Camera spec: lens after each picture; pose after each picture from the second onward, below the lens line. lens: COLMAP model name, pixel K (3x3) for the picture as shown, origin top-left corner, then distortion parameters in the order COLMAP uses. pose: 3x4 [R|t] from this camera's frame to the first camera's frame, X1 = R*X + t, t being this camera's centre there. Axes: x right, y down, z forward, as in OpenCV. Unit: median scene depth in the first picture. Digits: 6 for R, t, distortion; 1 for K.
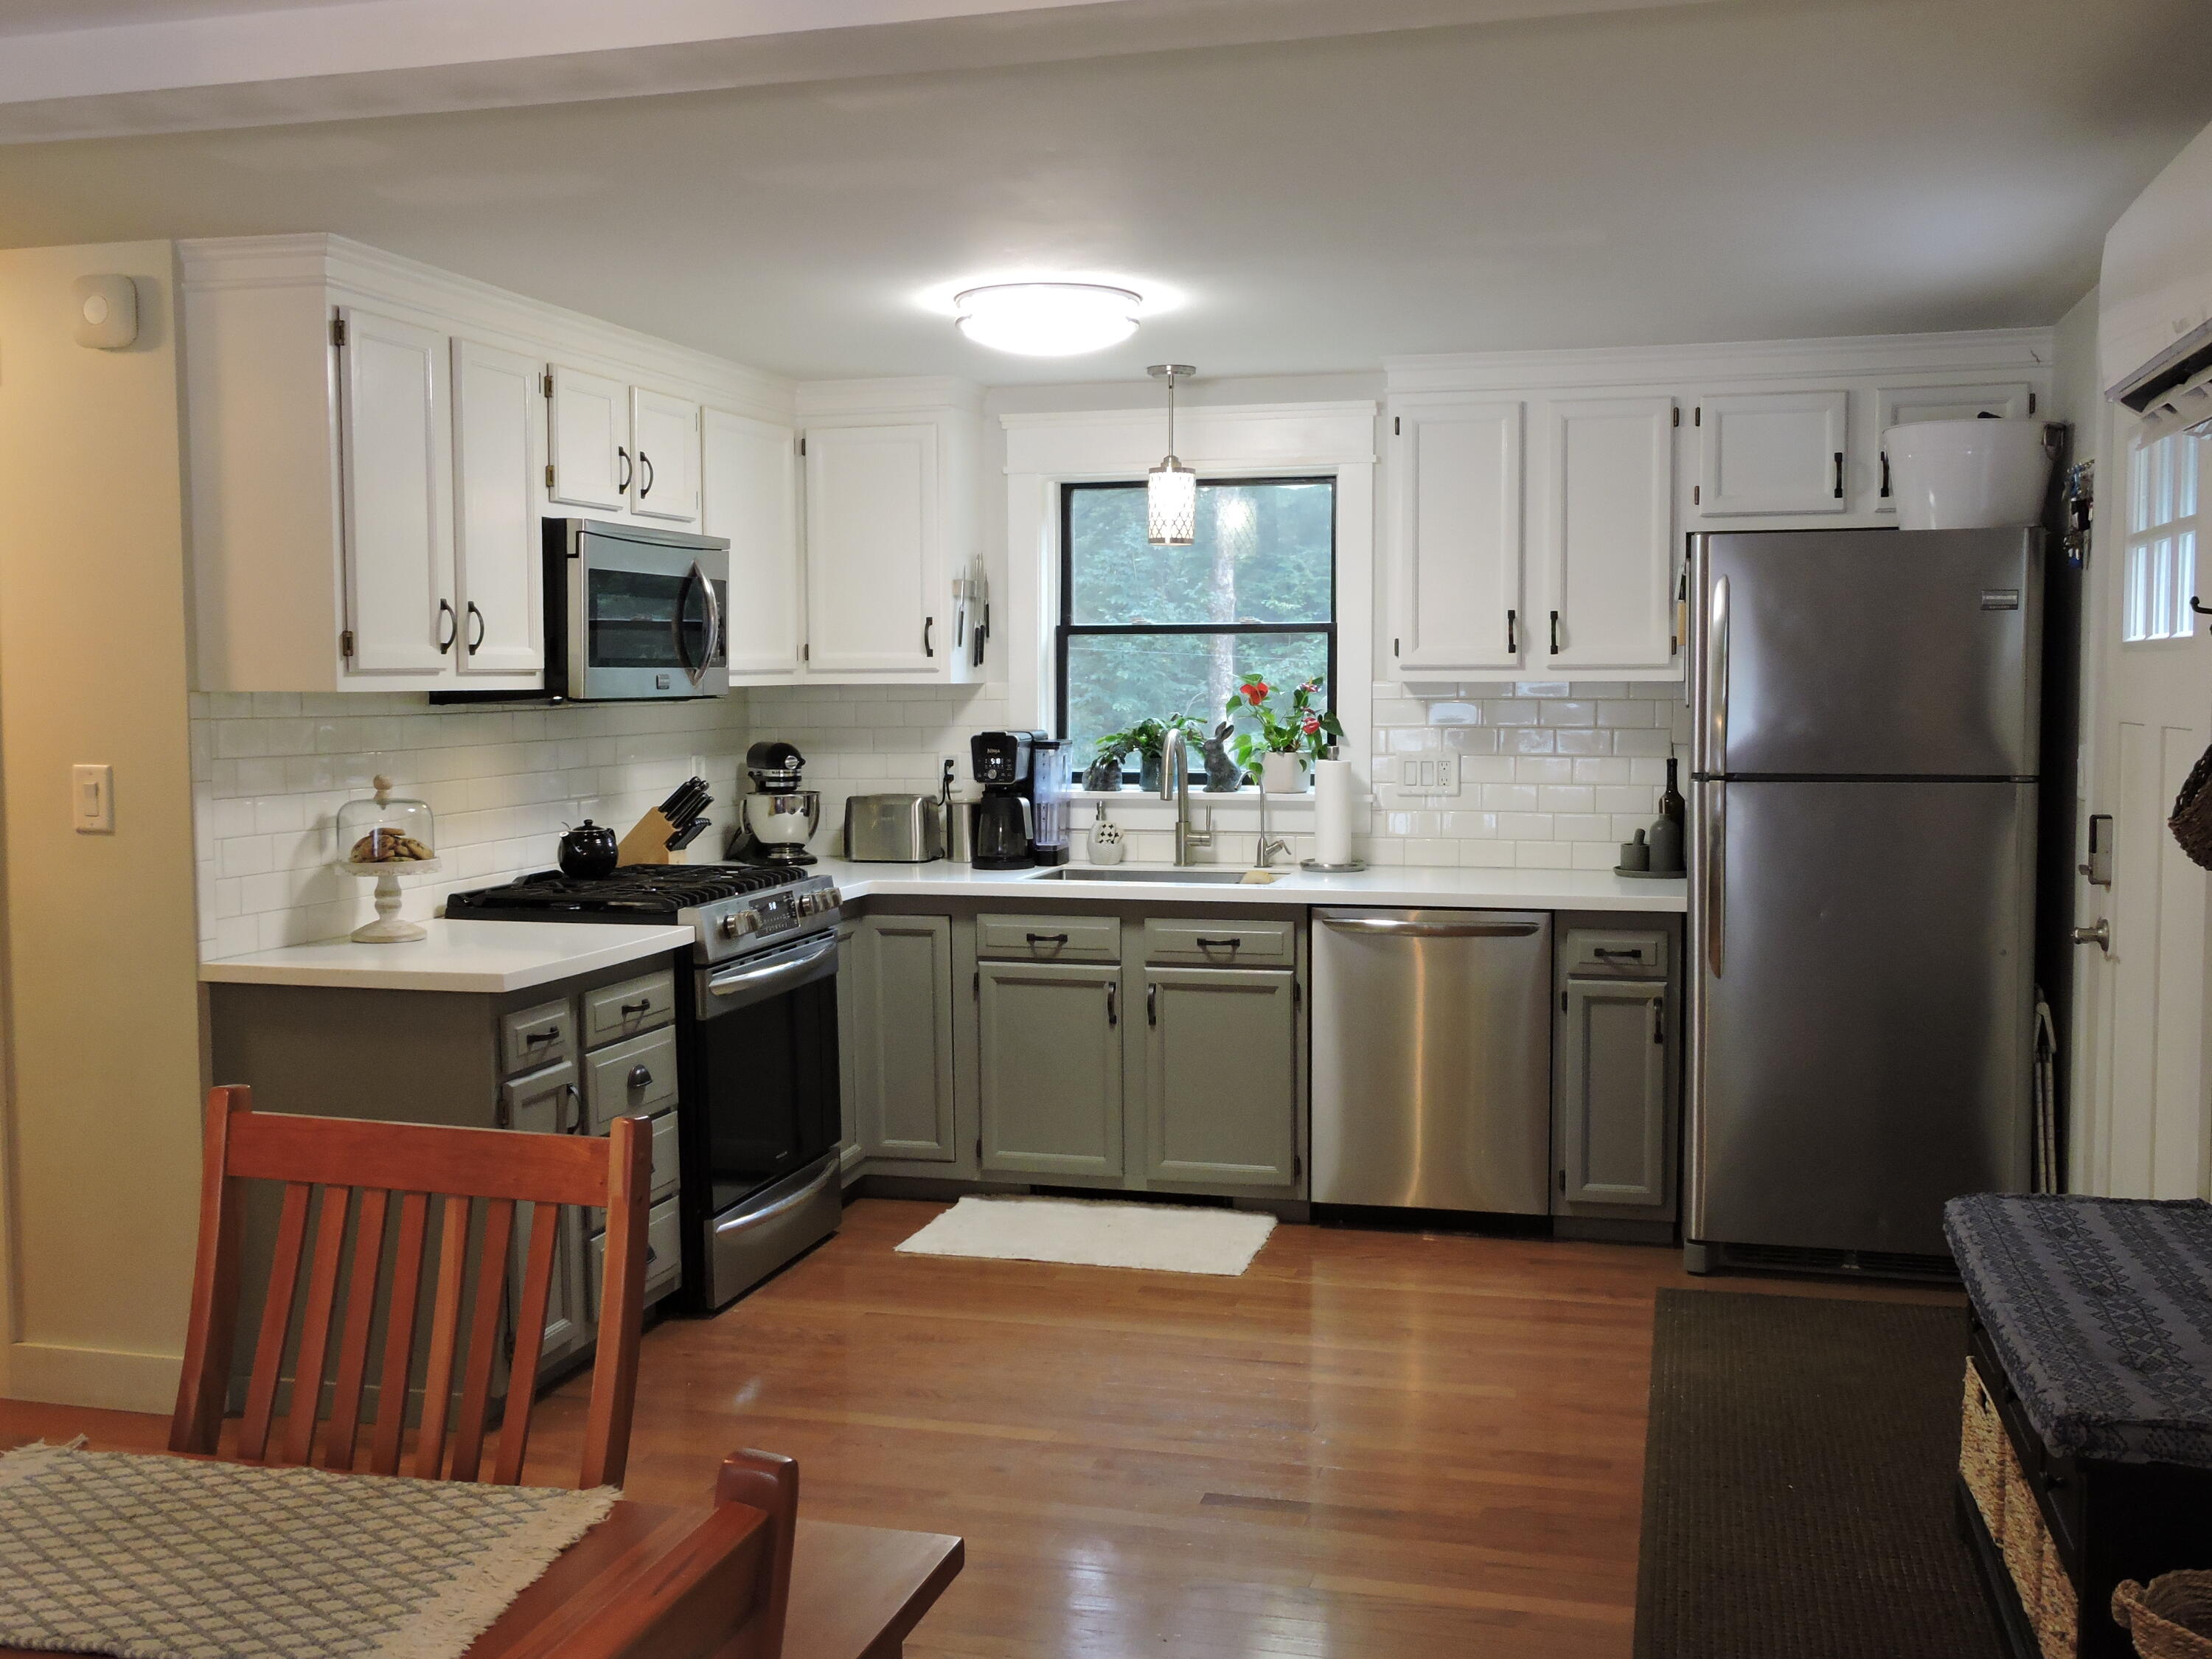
lens RADIAL K [[2126.7, 0, 1110.8], [0, 2126.7, 838.1], [0, 0, 1]] dist [-0.068008, 0.017672]
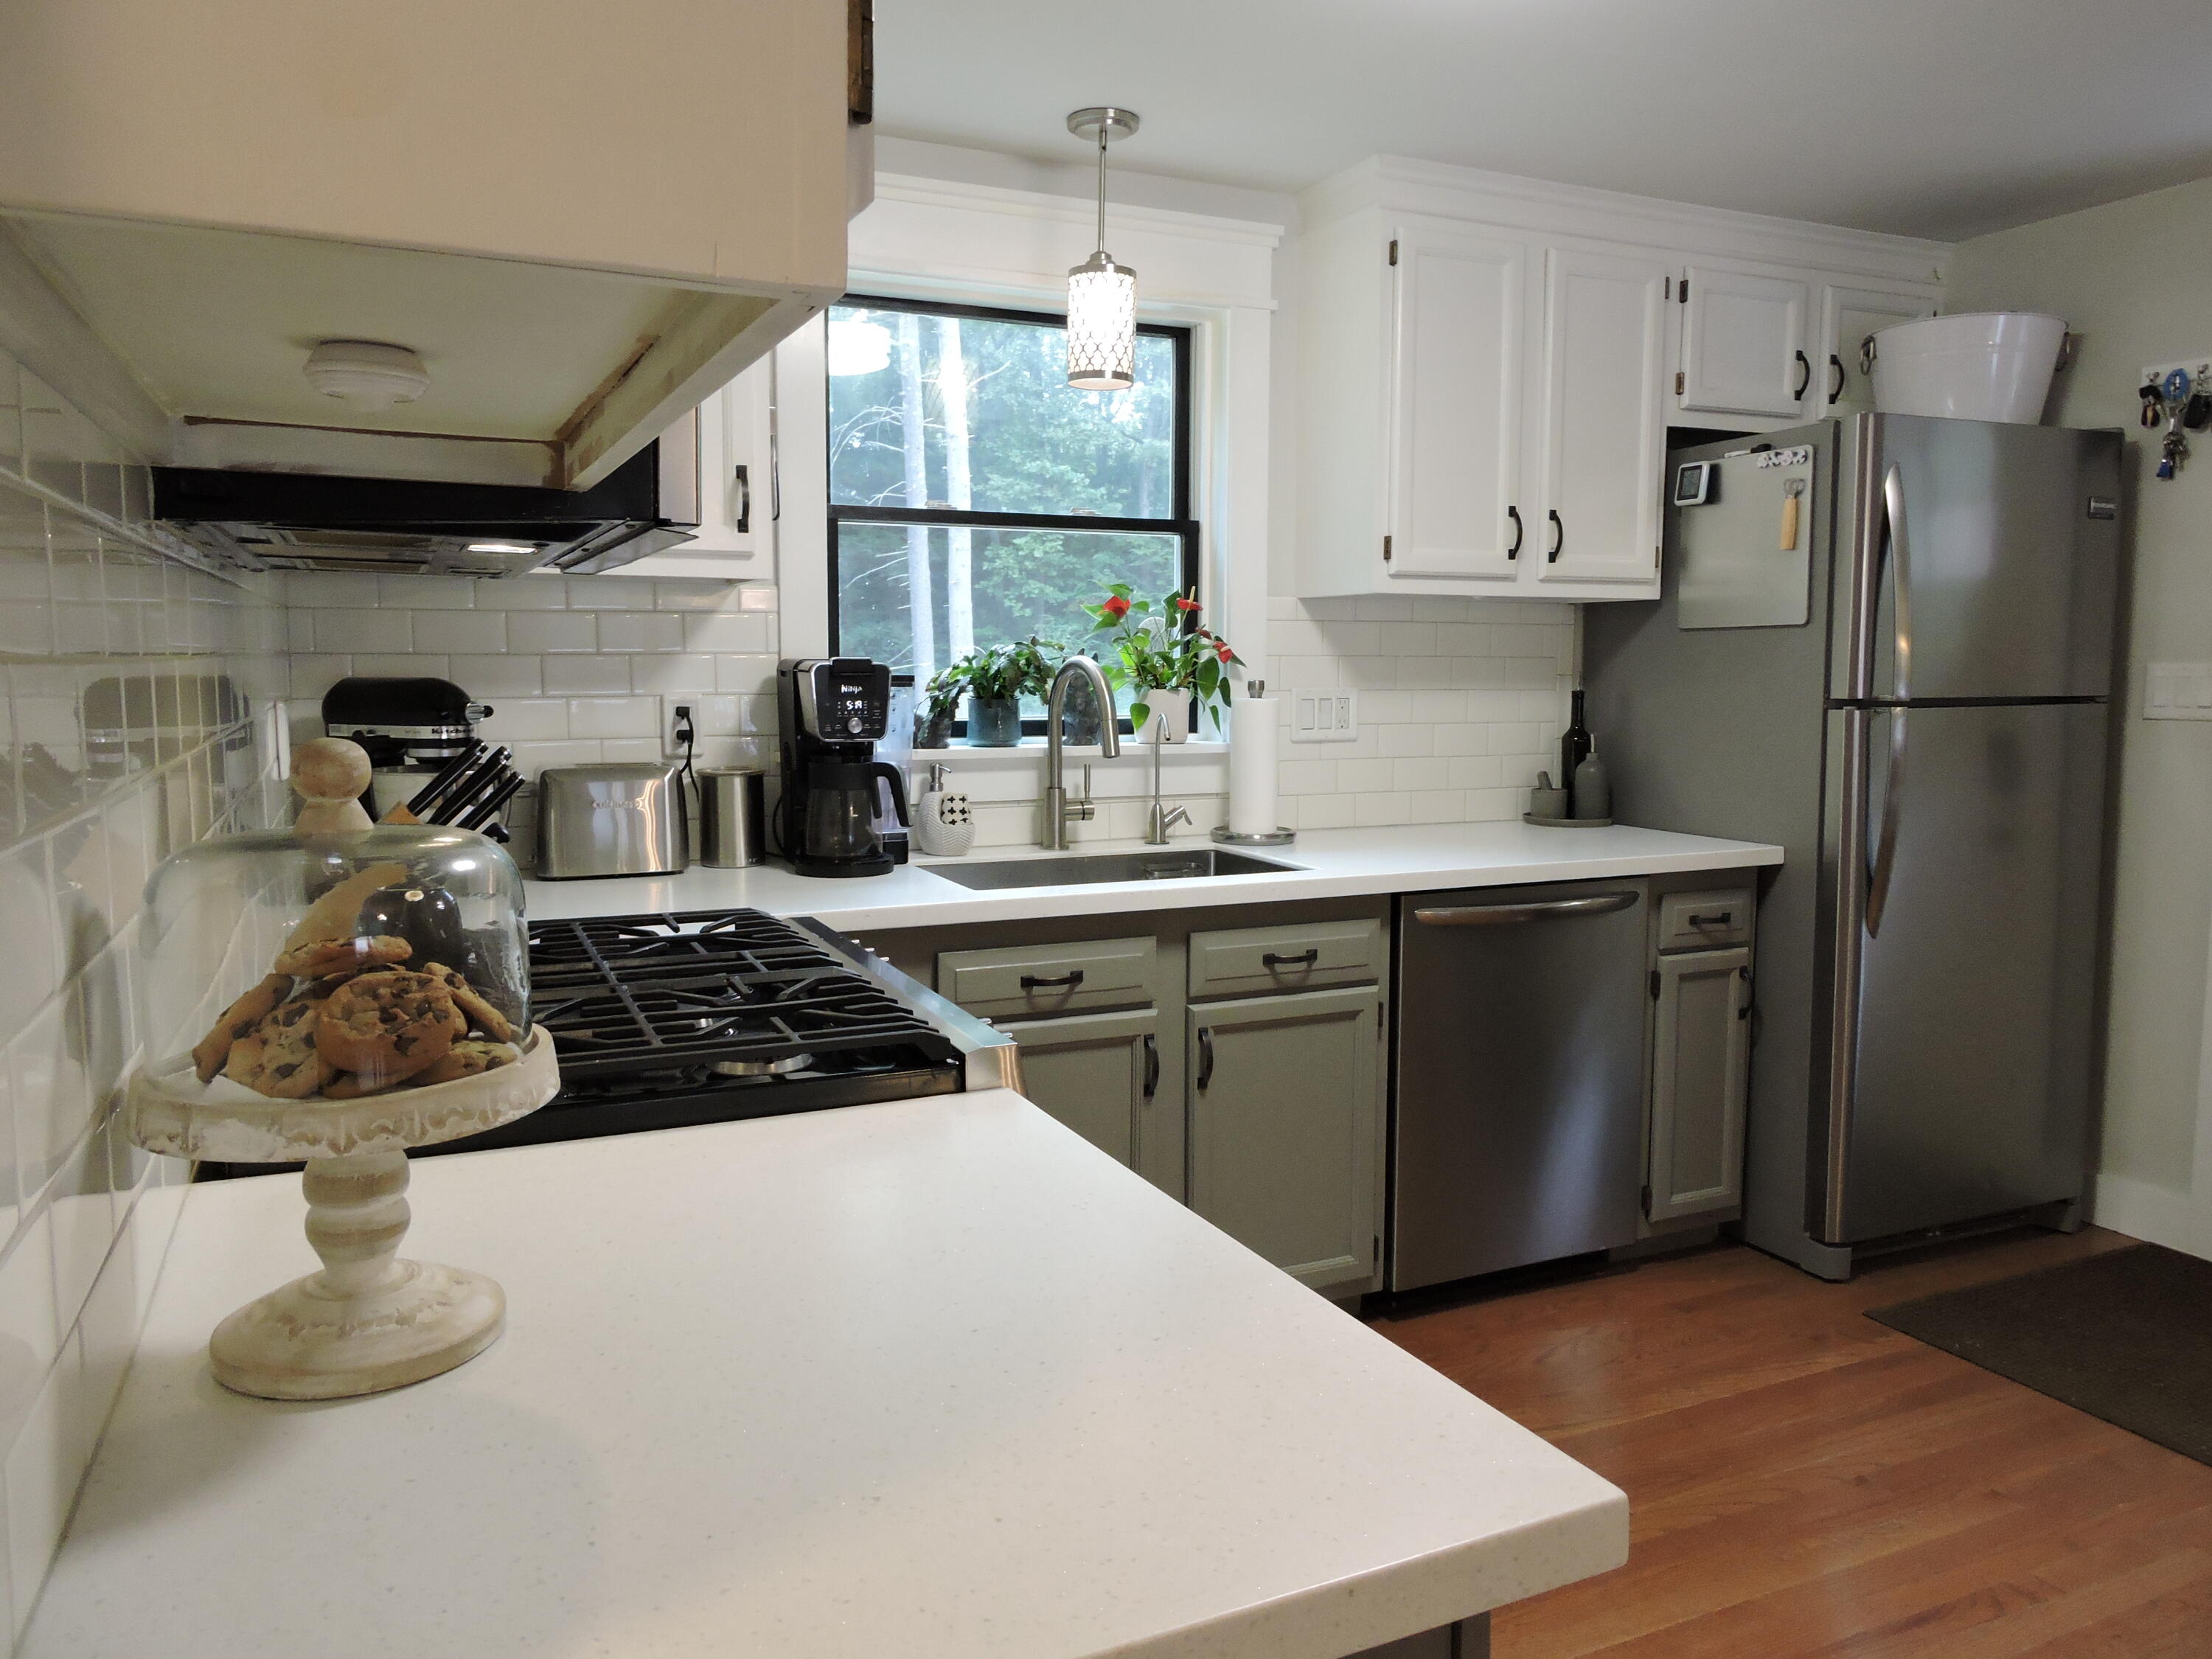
lens RADIAL K [[1575.3, 0, 1106.0], [0, 1575.3, 829.5], [0, 0, 1]] dist [0.002405, -0.001071]
pose [[0.764769, -0.061857, 0.641329, -0.323724], [0.043149, 0.998063, 0.044811, -0.018436], [-0.642858, -0.006597, 0.765957, 0.645386]]
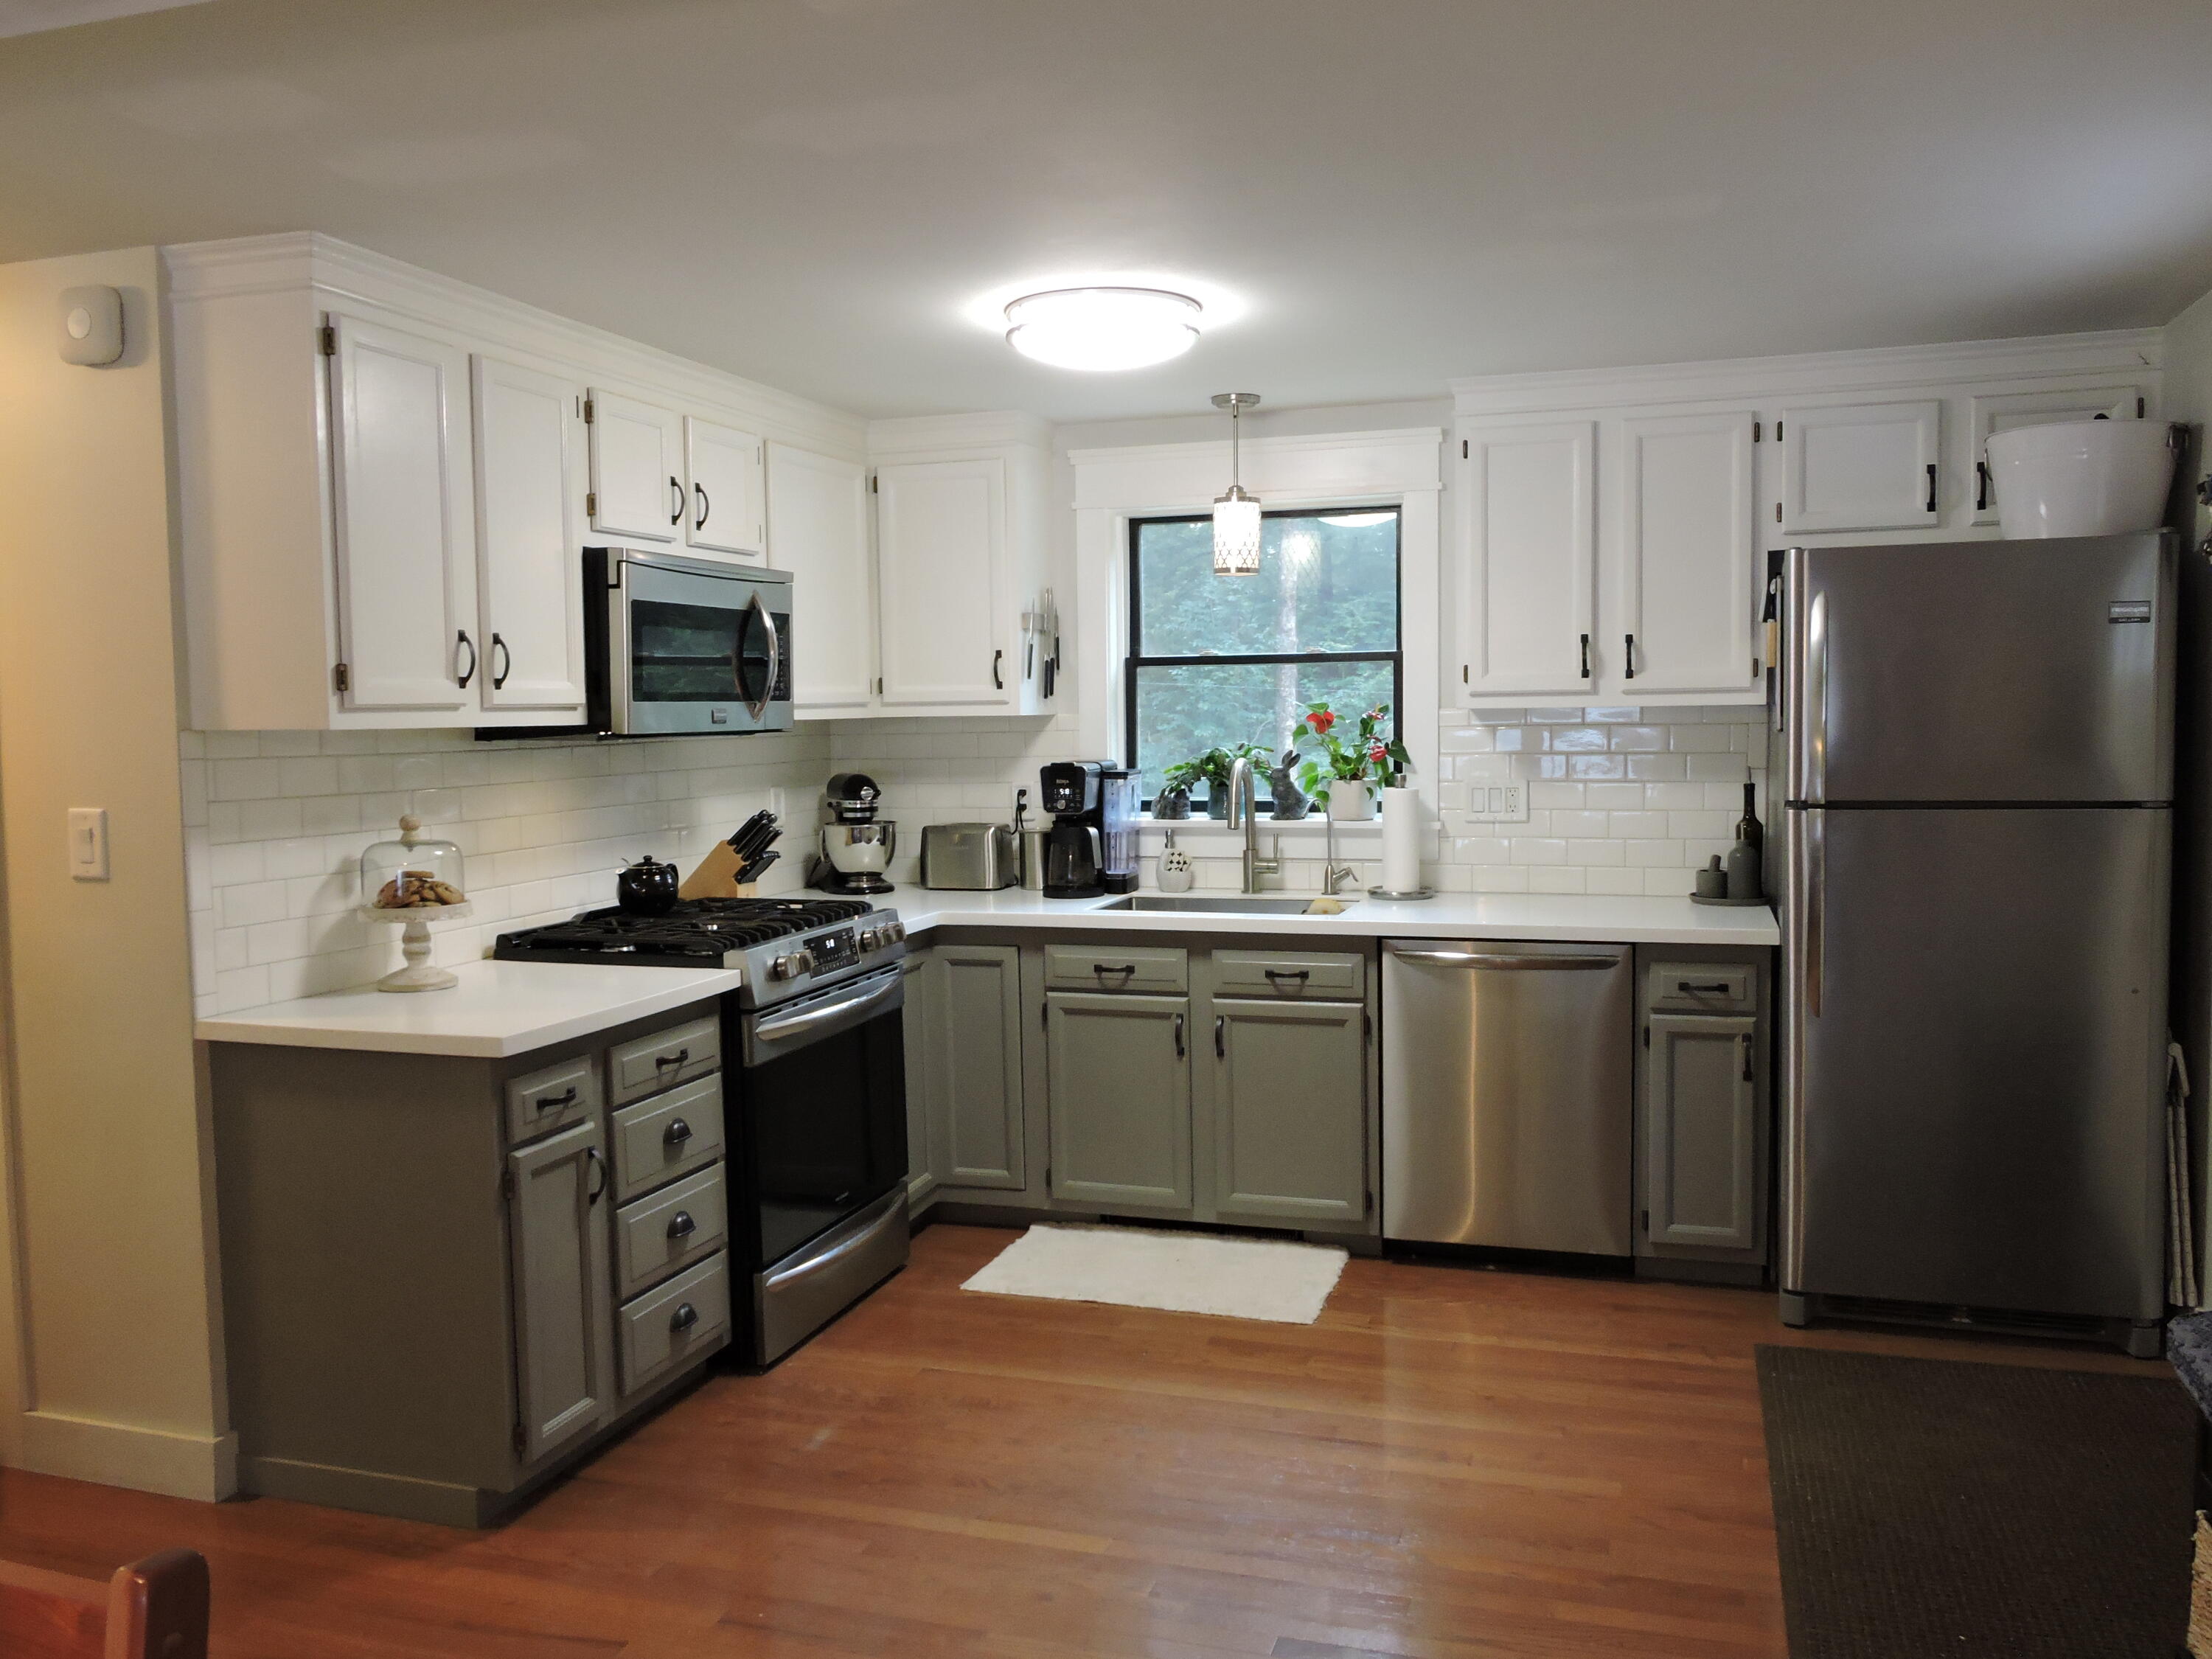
lens RADIAL K [[1730.7, 0, 1106.0], [0, 1730.7, 829.5], [0, 0, 1]] dist [-0.012087, 0.000419]
pose [[0.998624, -0.006710, -0.052017, 0.008997], [0.006388, 0.999959, -0.006350, -0.013706], [0.052057, 0.006009, 0.998626, 0.192301]]
